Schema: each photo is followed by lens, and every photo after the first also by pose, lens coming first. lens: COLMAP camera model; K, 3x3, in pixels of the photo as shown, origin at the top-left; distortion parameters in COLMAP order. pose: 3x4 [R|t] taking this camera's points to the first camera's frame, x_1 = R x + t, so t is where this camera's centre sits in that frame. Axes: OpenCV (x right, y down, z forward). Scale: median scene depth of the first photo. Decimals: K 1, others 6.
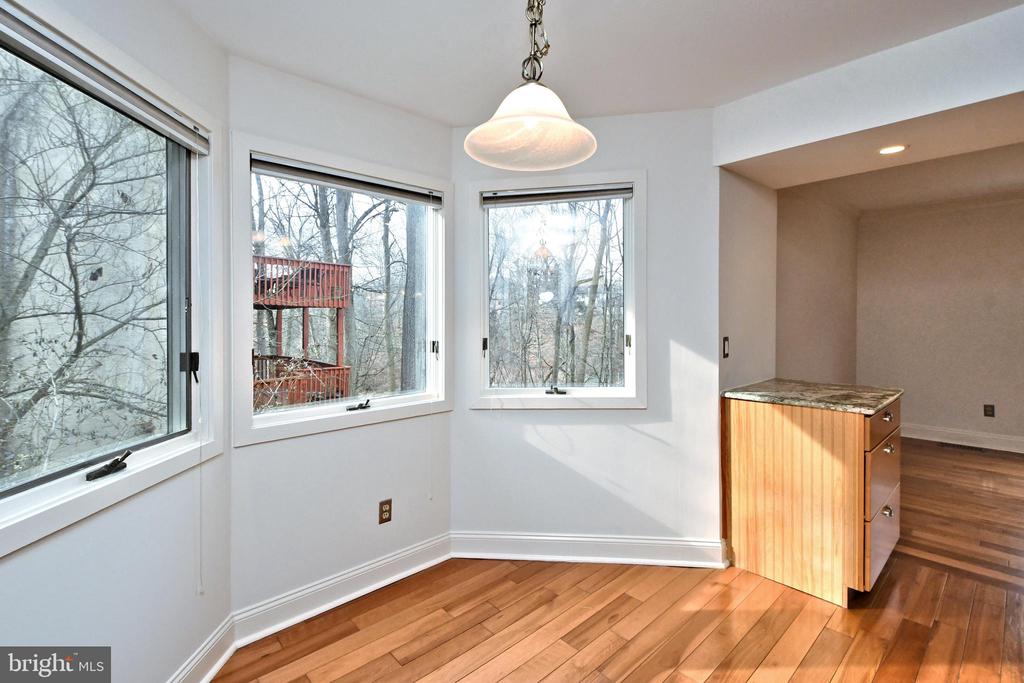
lens RADIAL K [[474.0, 0, 512.4], [0, 474.0, 317.4], [0, 0, 1]] dist [0.040808, -0.044929]
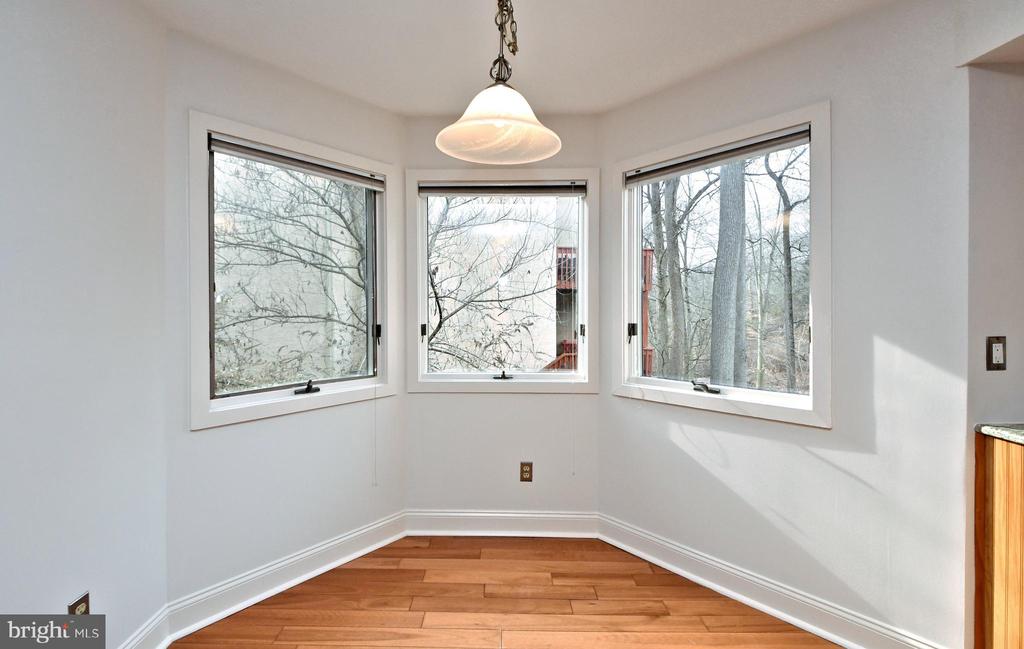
lens RADIAL K [[481.2, 0, 511.7], [0, 481.2, 298.3], [0, 0, 1]] dist [0.014694, -0.021308]
pose [[0.713650, 0.001052, -0.700501, 0.465725], [-0.001428, 0.999999, 0.000047, -0.007114], [0.700501, 0.000967, 0.713651, 0.140249]]
